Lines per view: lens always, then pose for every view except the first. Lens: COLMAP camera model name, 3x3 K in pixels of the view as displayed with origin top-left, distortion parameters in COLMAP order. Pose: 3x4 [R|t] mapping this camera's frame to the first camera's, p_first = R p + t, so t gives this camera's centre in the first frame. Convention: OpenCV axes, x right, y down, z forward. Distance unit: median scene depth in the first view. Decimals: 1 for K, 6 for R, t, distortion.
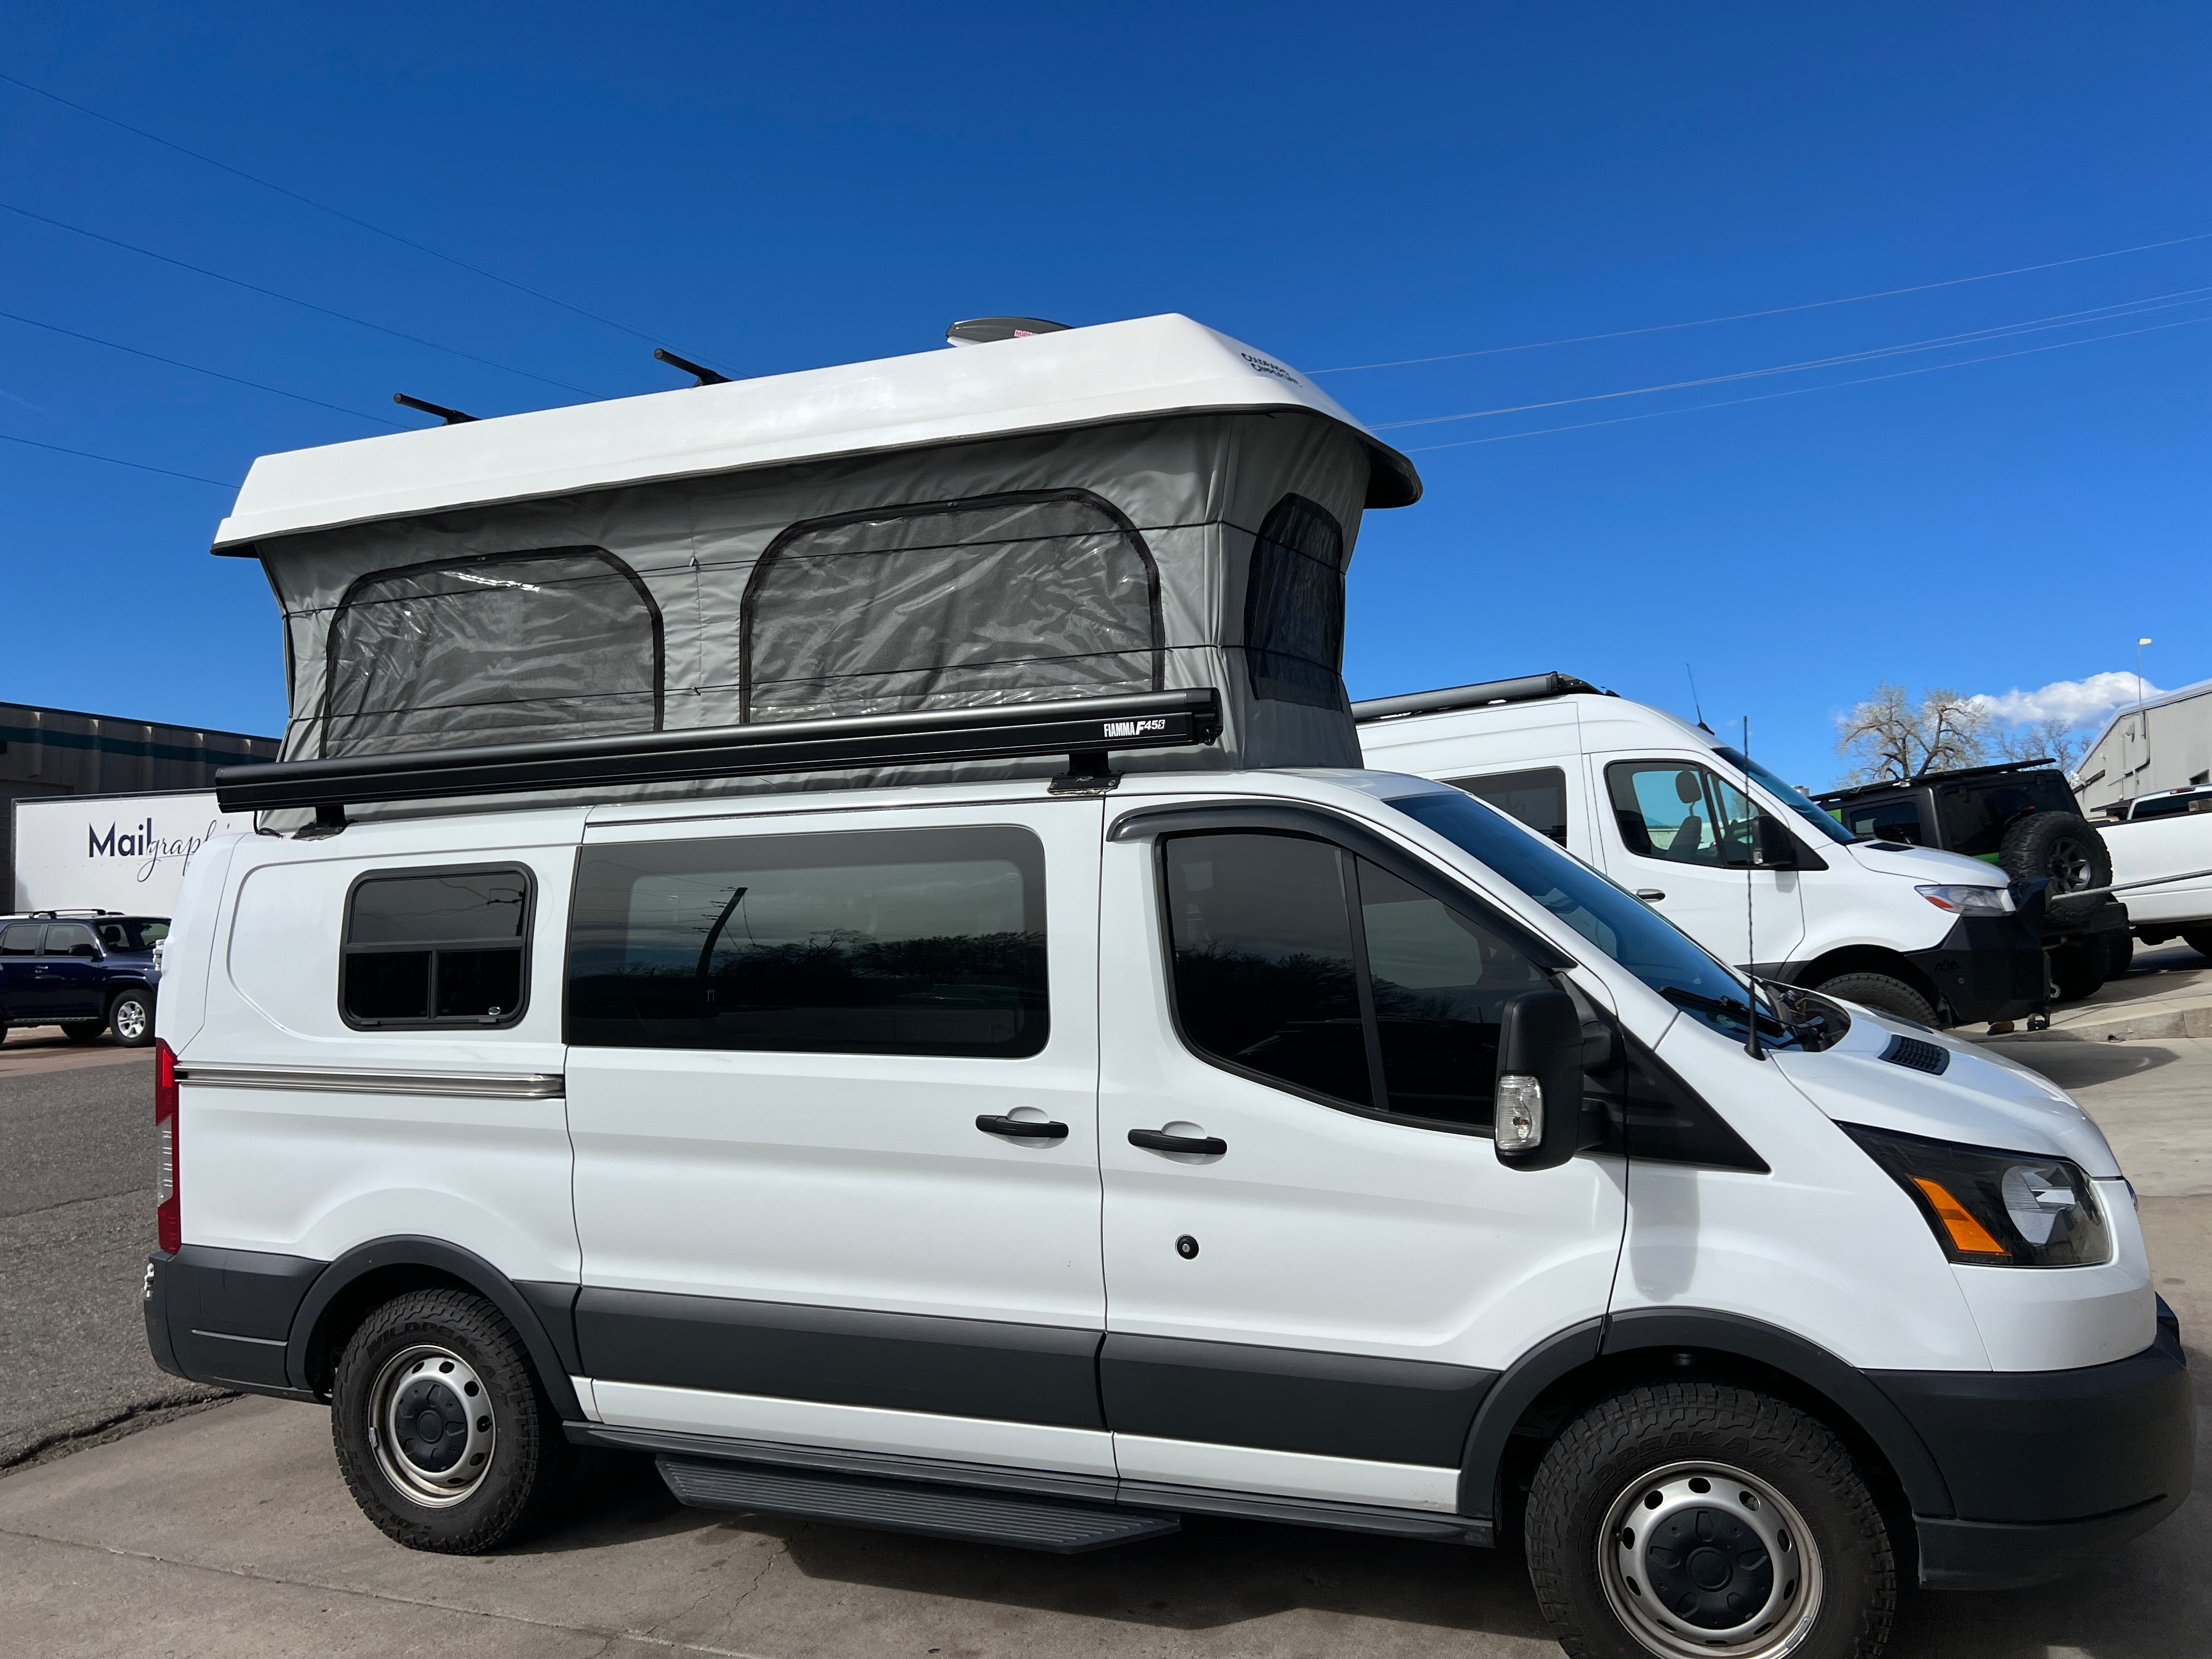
lens RADIAL K [[1650.1, 0, 1115.5], [0, 1650.1, 812.9], [0, 0, 1]] dist [0.054612, -0.058034]
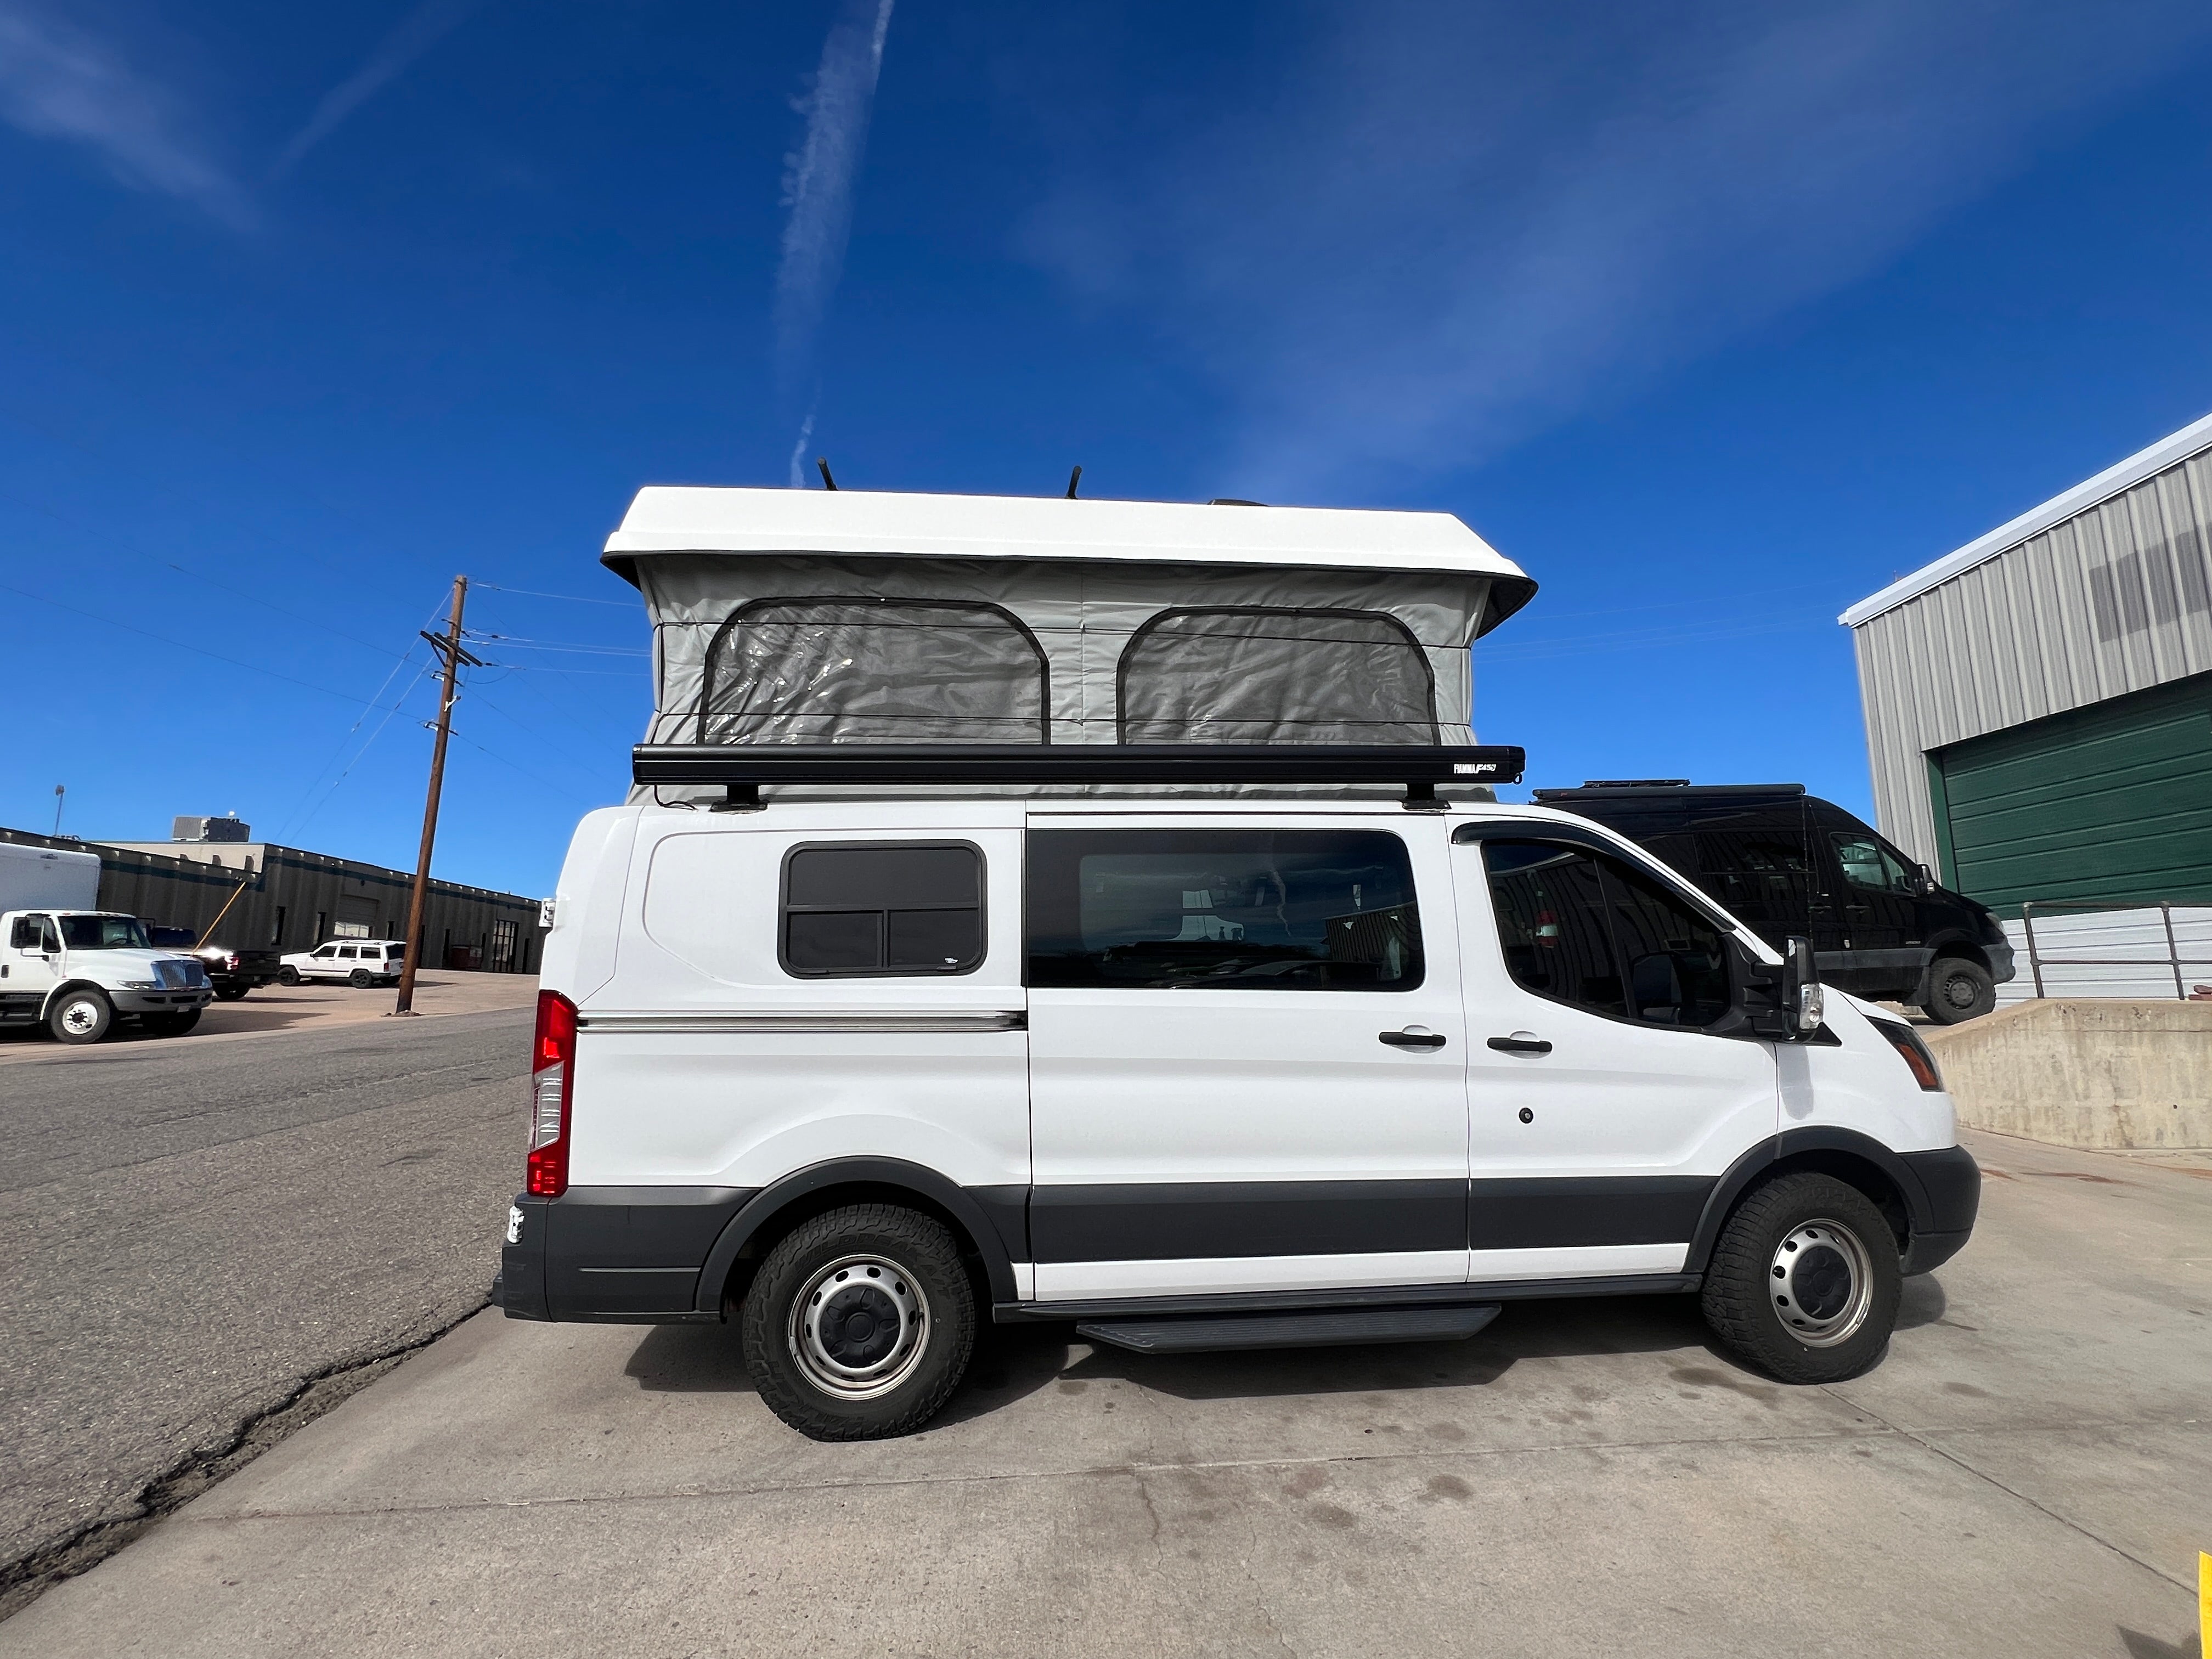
lens RADIAL K [[1025.7, 0, 1095.3], [0, 1025.7, 829.5], [0, 0, 1]] dist [-0.002556, 0.001628]
pose [[0.892747, 0.075310, 0.444220, -0.648773], [-0.036188, 0.994732, -0.095914, 0.097006], [-0.449103, 0.069551, 0.890769, 0.298697]]
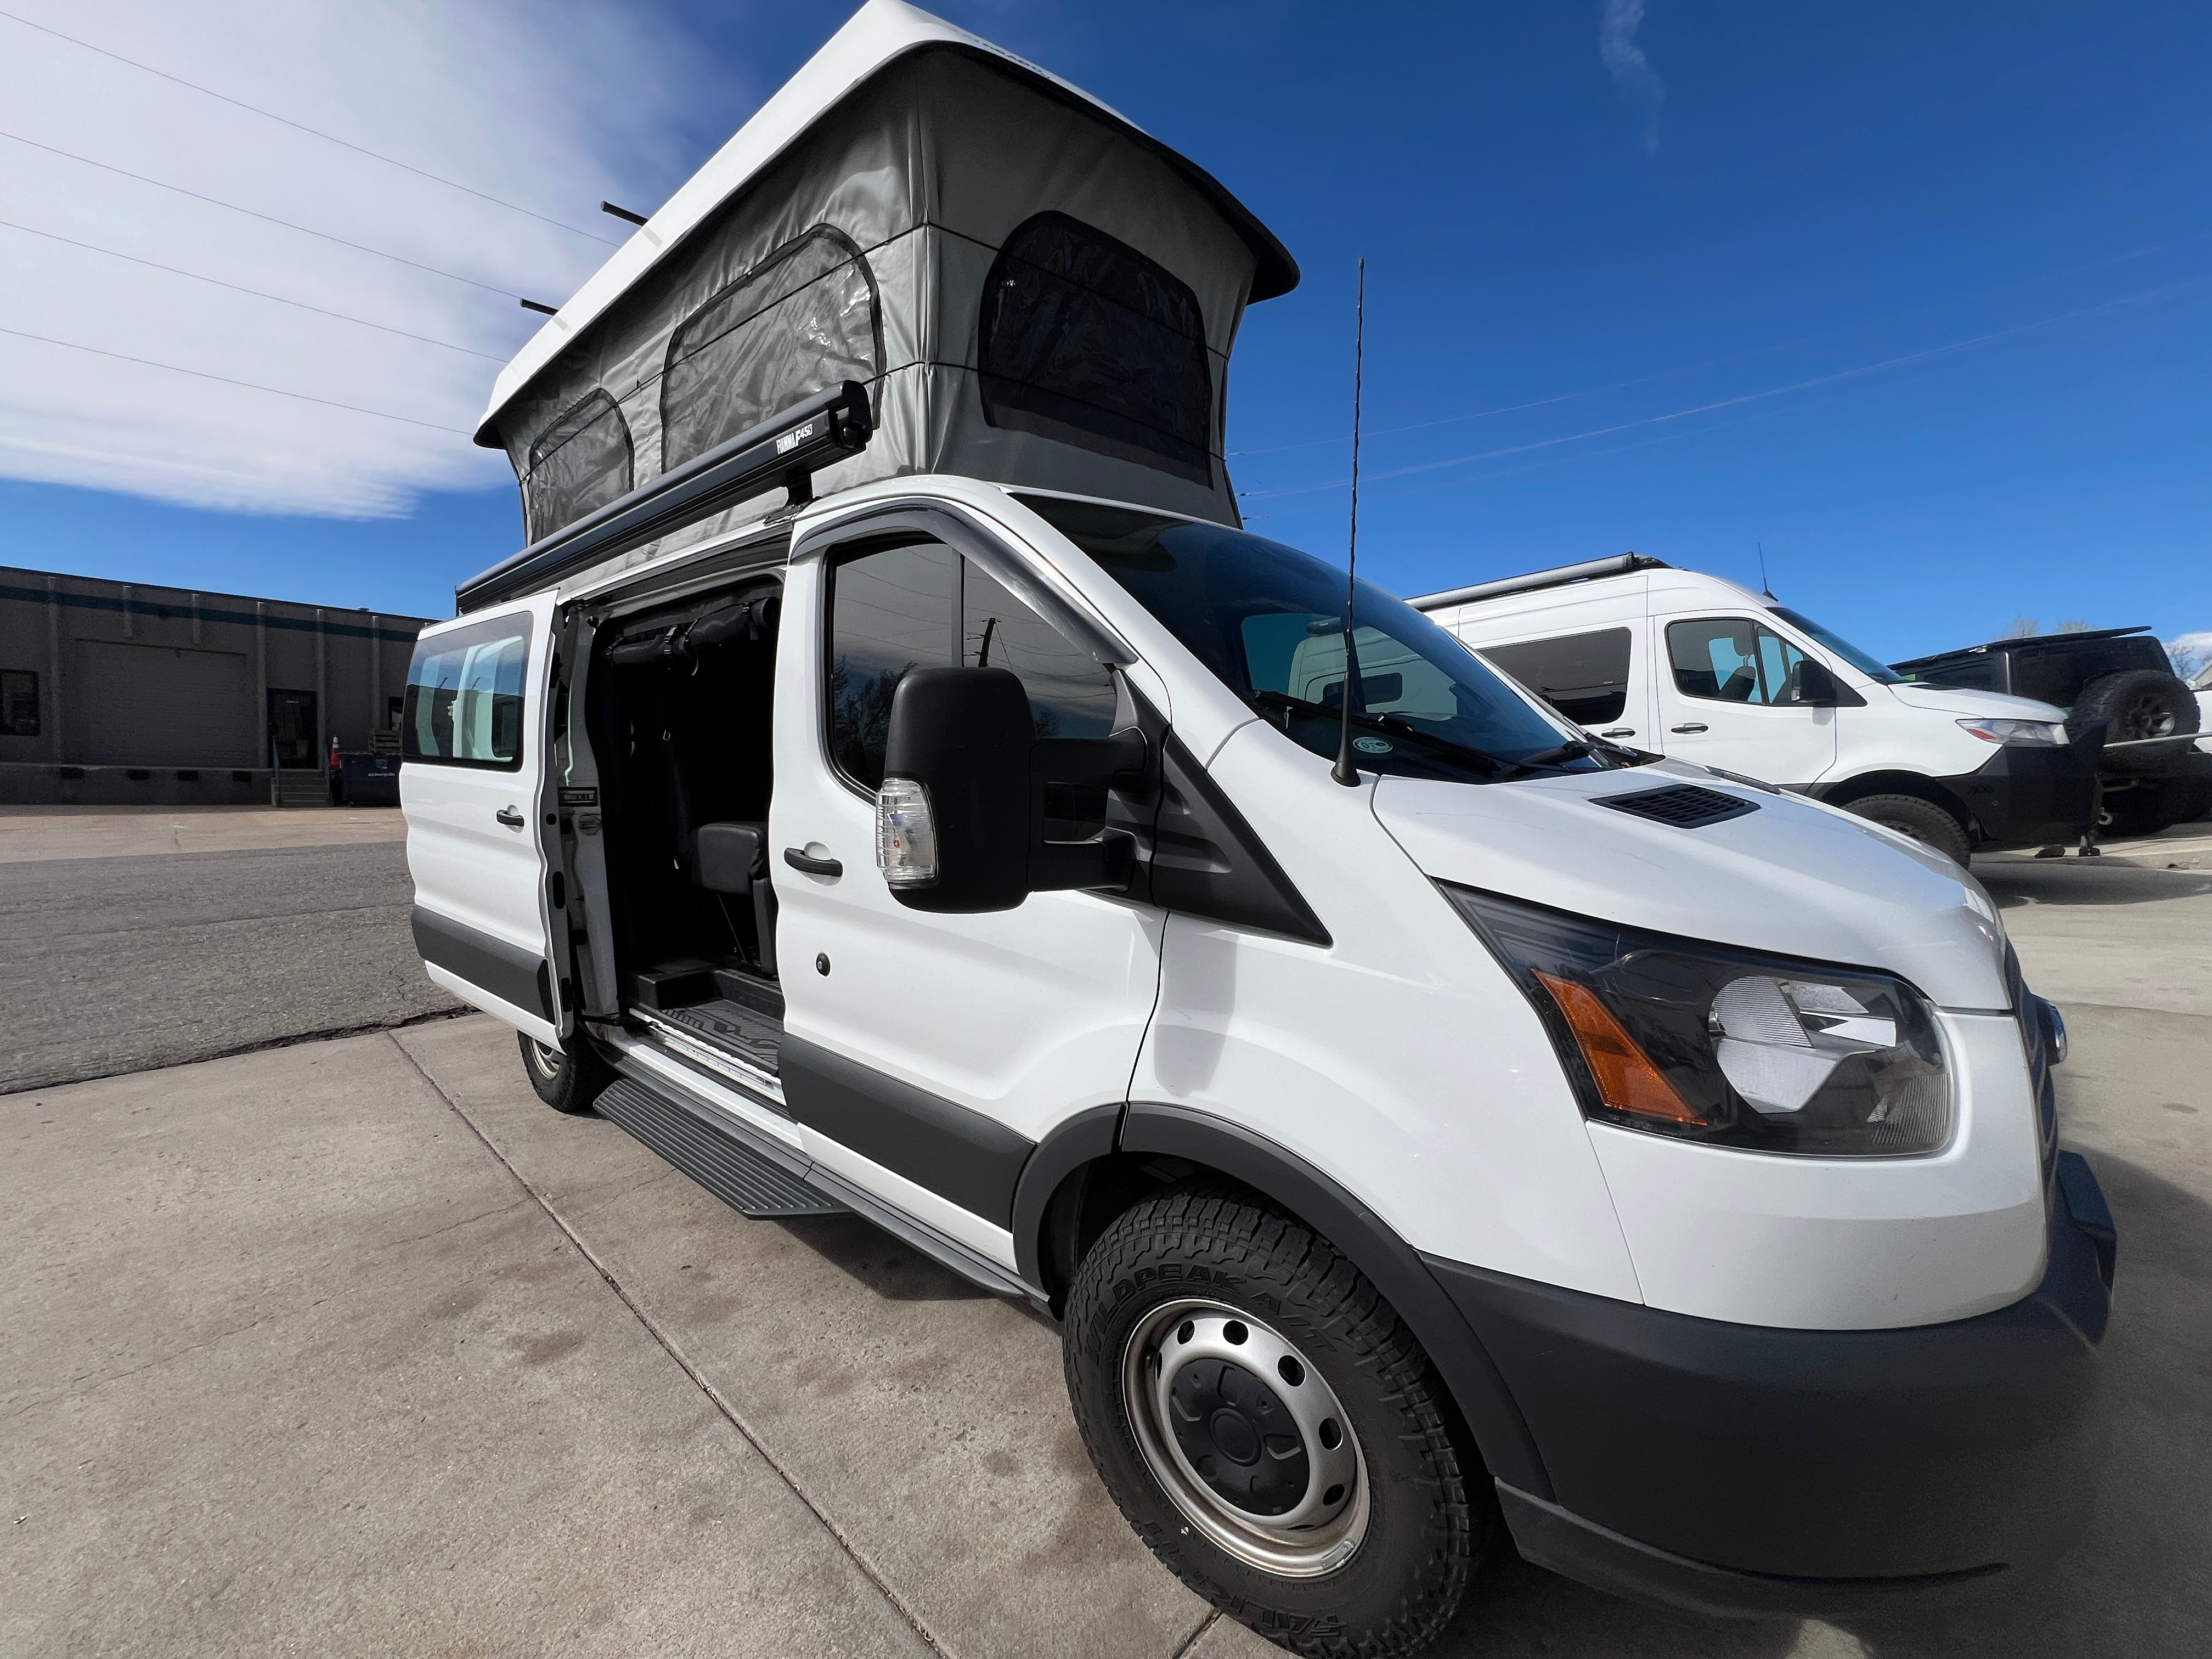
lens RADIAL K [[880.1, 0, 1109.6], [0, 880.1, 829.5], [0, 0, 1]] dist [0.000114, -0.000363]
pose [[0.934718, 0.053100, -0.351400, 0.346289], [-0.006943, 0.991315, 0.131329, 0.097508], [0.355321, -0.120316, 0.926969, 0.511918]]
